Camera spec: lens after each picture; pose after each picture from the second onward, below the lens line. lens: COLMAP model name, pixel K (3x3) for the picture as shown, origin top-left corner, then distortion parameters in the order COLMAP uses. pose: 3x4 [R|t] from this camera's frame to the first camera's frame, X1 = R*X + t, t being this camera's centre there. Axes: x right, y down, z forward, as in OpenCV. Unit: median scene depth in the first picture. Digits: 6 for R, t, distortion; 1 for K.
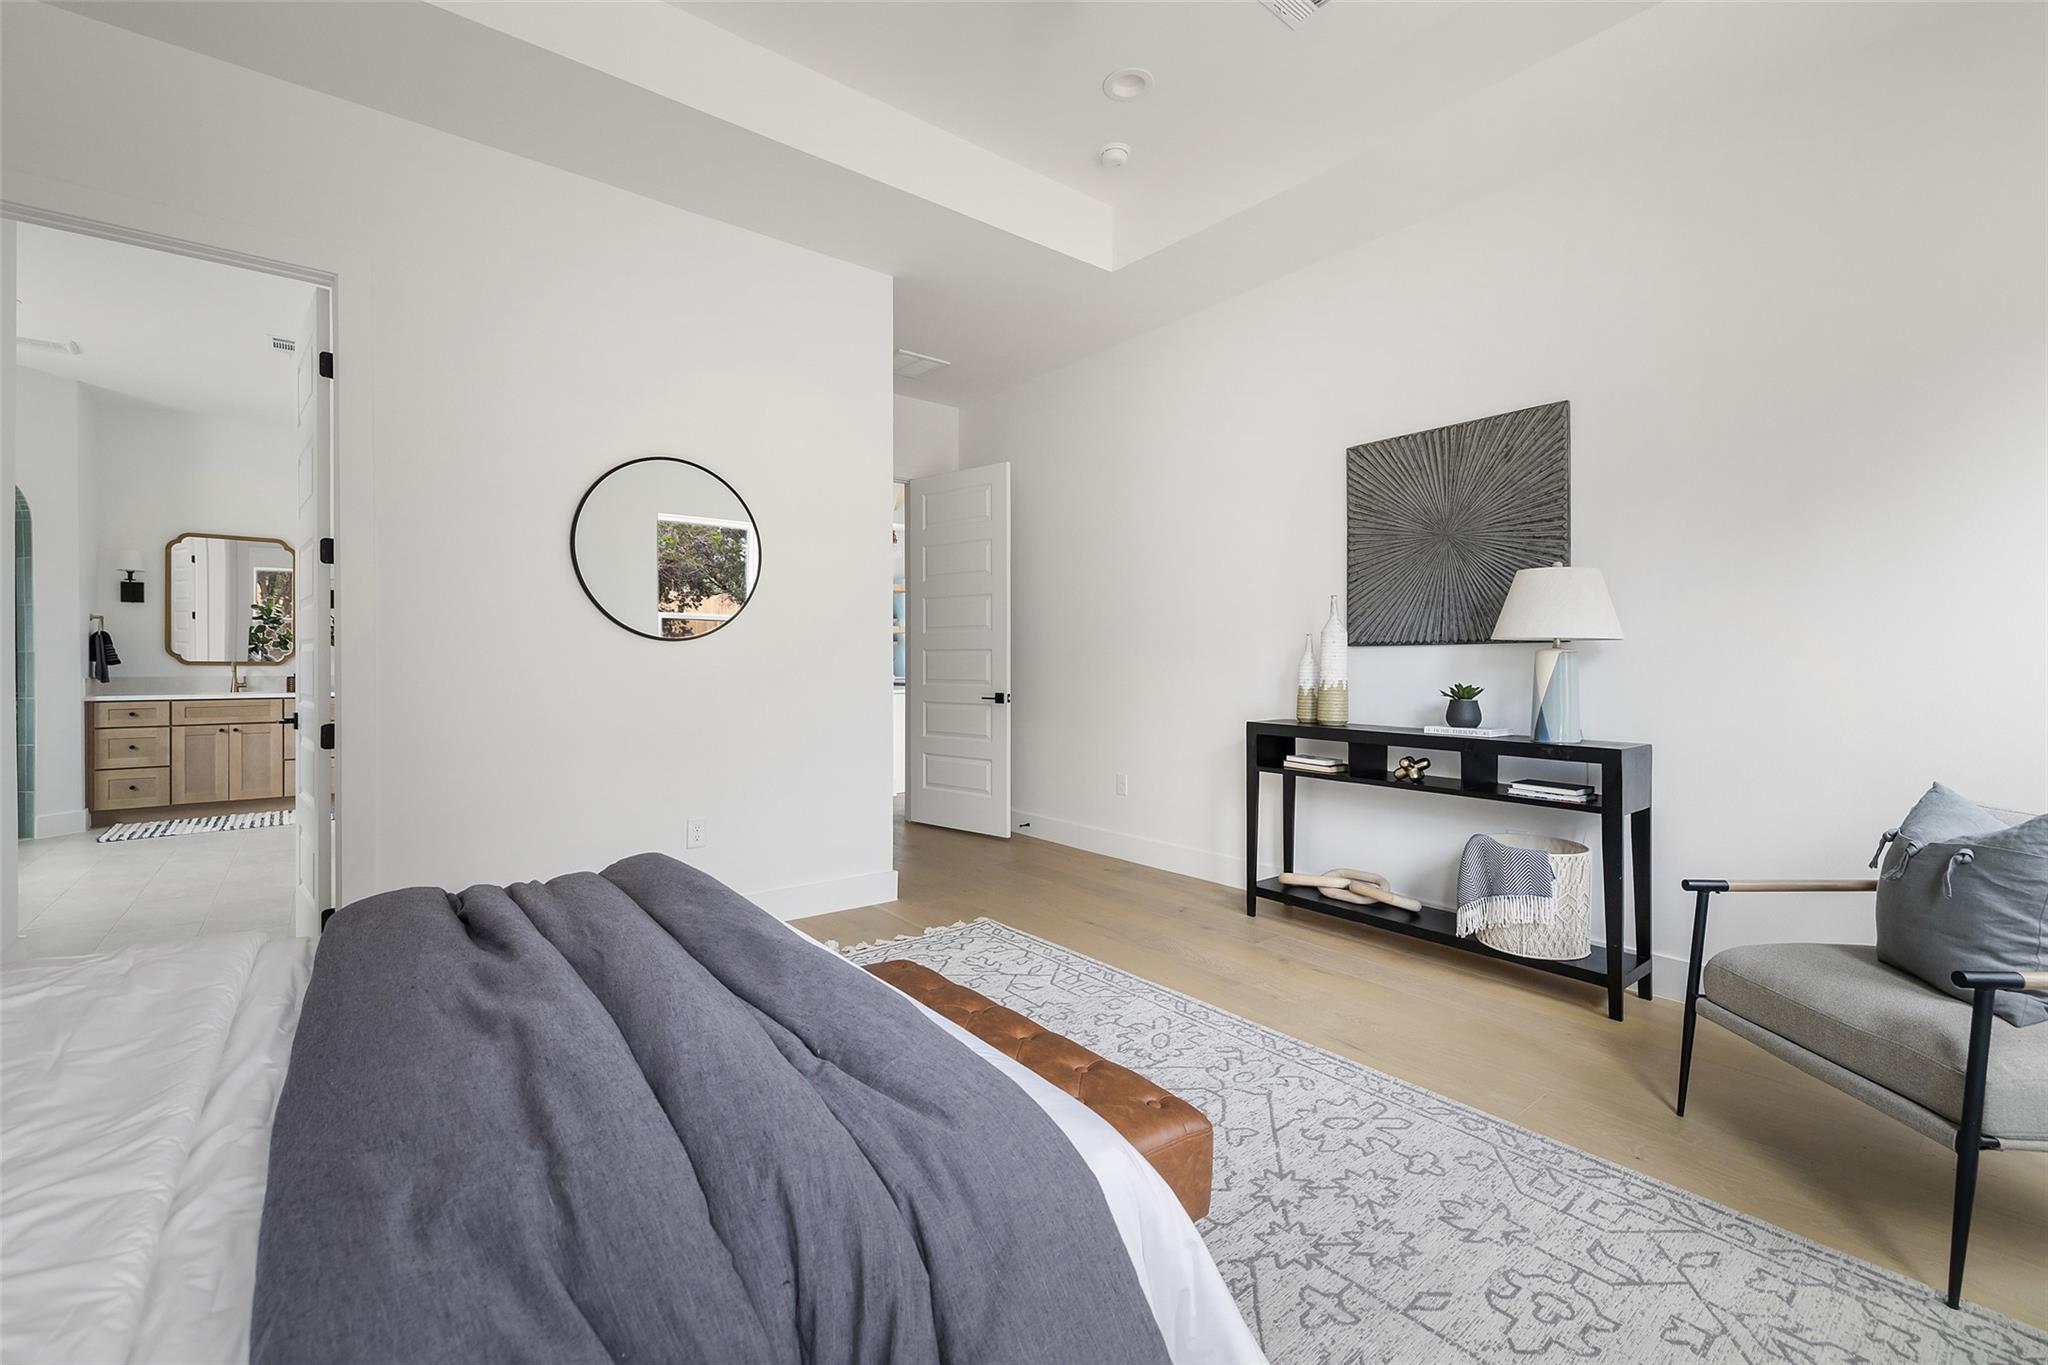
lens RADIAL K [[848.5, 0, 1028.5], [0, 848.5, 671.2], [0, 0, 1]] dist [-0.000530, -0.000194]
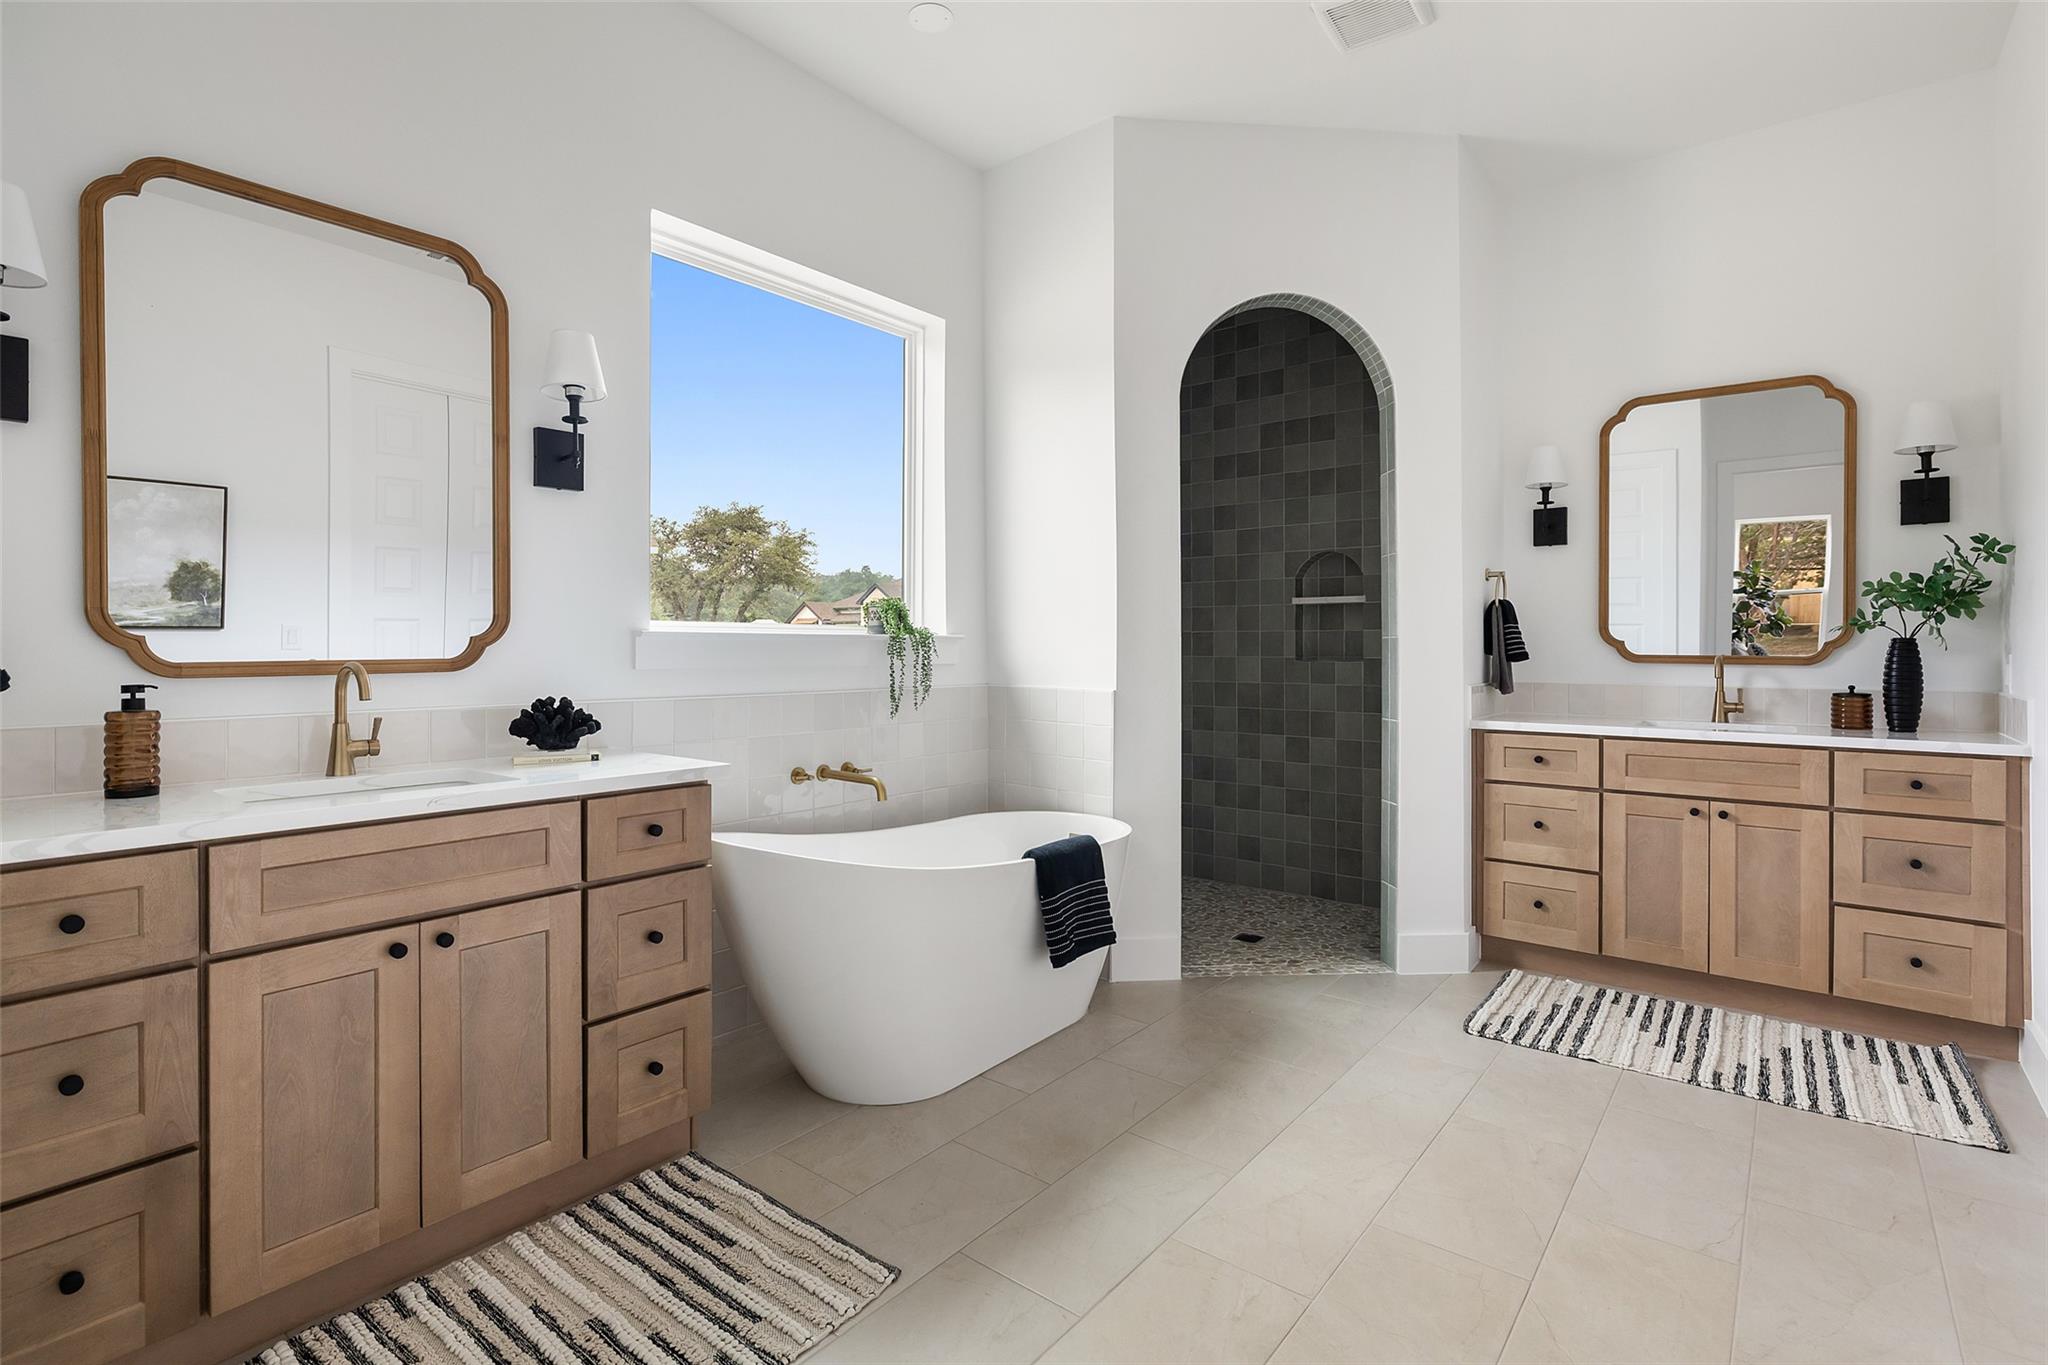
lens RADIAL K [[966.4, 0, 1024.7], [0, 966.4, 647.4], [0, 0, 1]] dist [-0.005258, 0.003593]
pose [[0.204079, -0.005538, -0.978939, -0.530142], [-0.011591, 0.999900, -0.008073, -0.007638], [0.978886, 0.012994, 0.203995, 0.554647]]
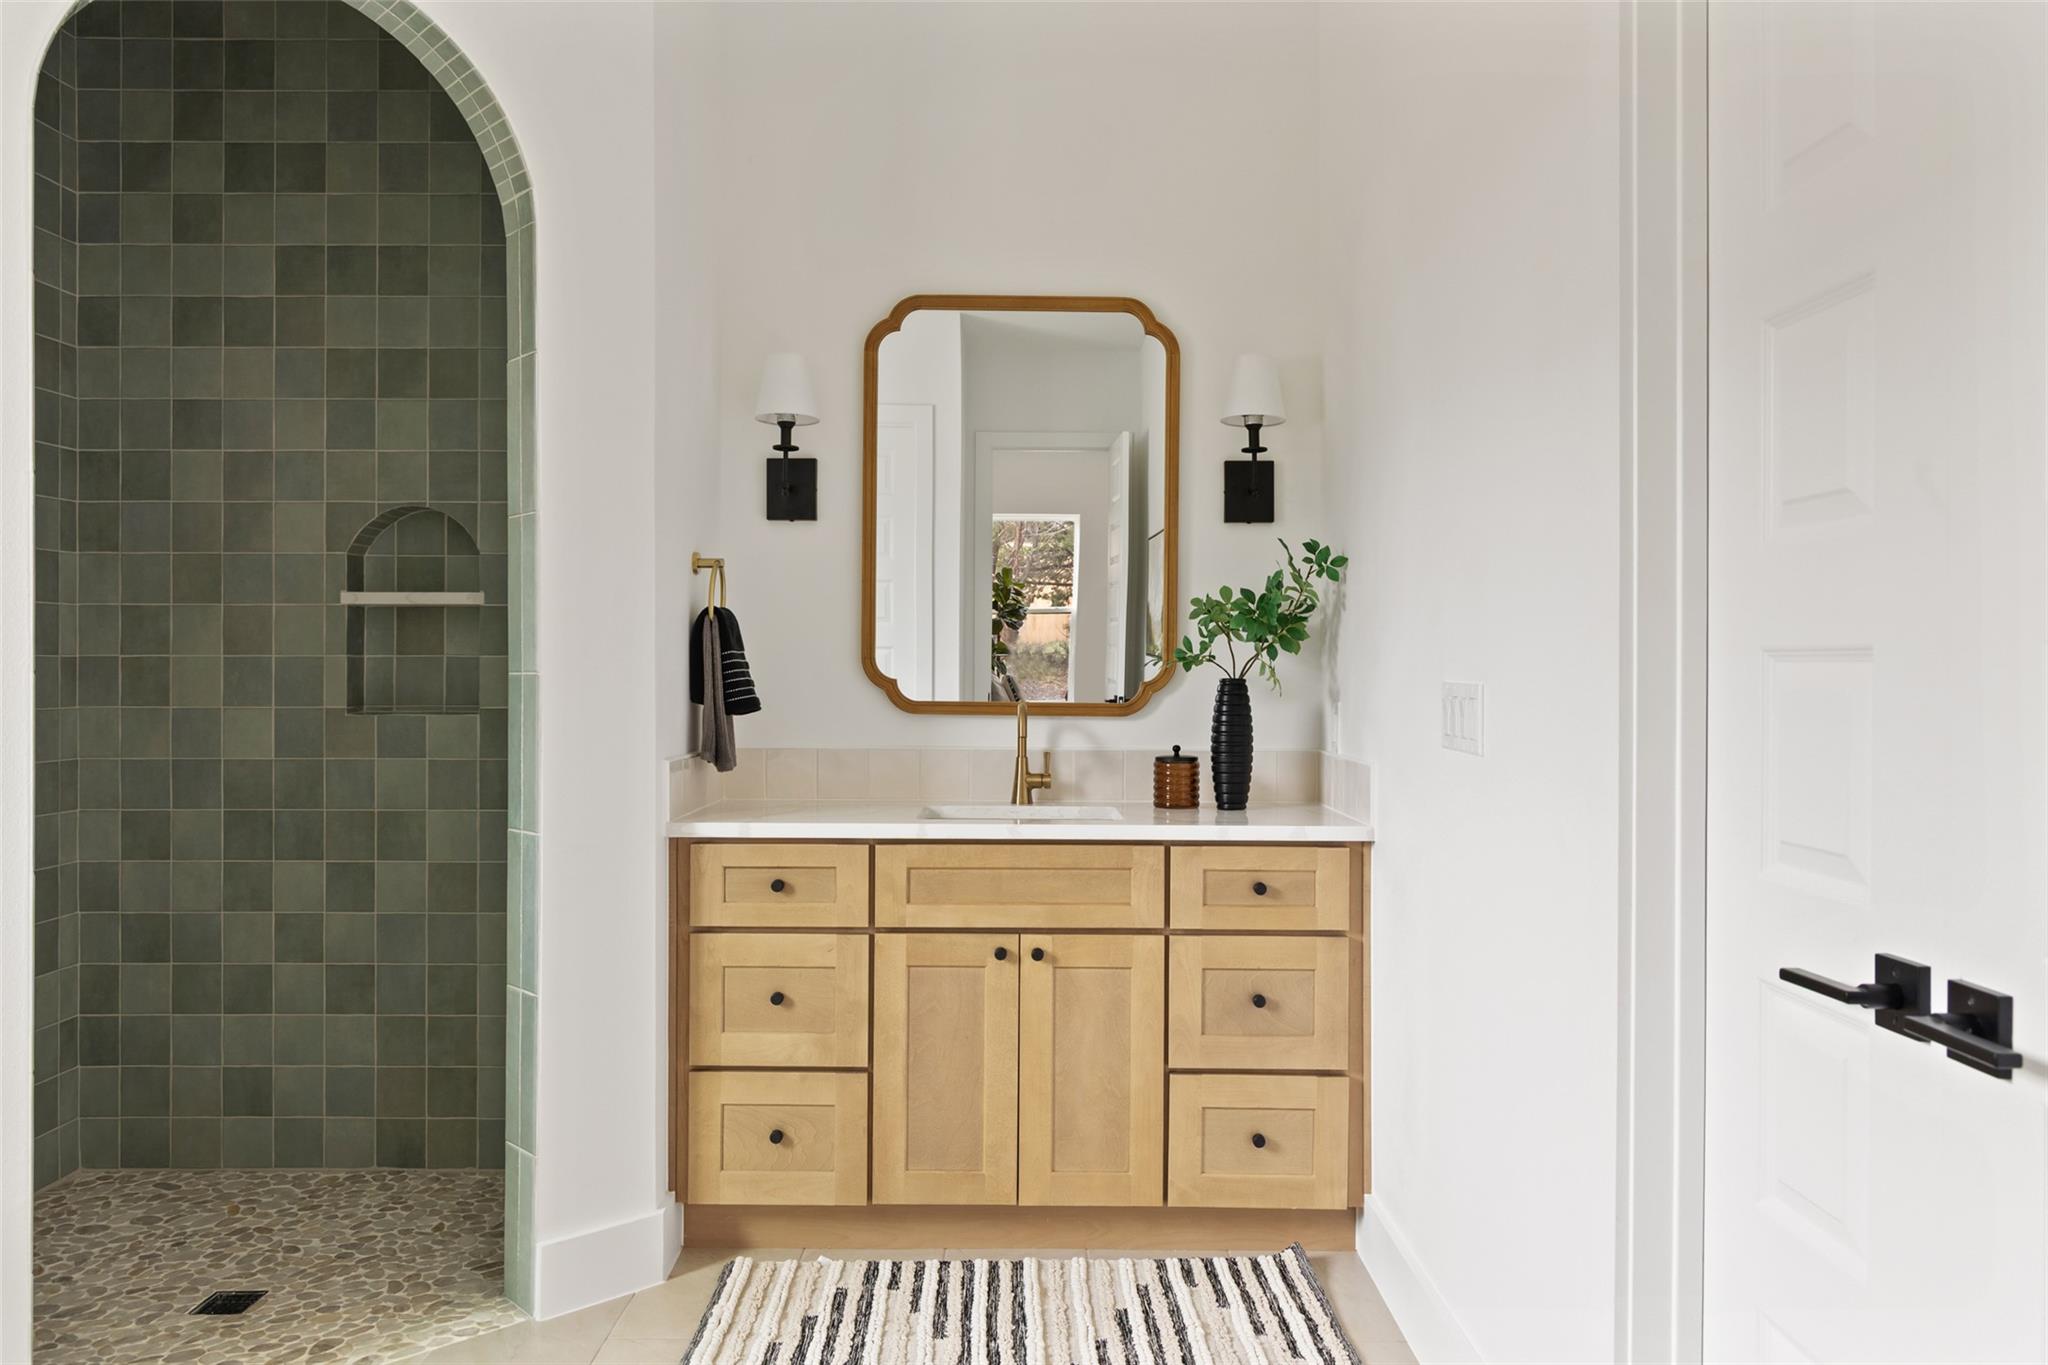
lens RADIAL K [[1470.9, 0, 1032.2], [0, 1470.9, 668.9], [0, 0, 1]] dist [0.009193, -0.012700]
pose [[0.775039, -0.006494, -0.631880, -0.637136], [-0.006445, 0.999814, -0.018181, -0.014941], [0.631880, 0.018163, 0.774853, 0.629959]]
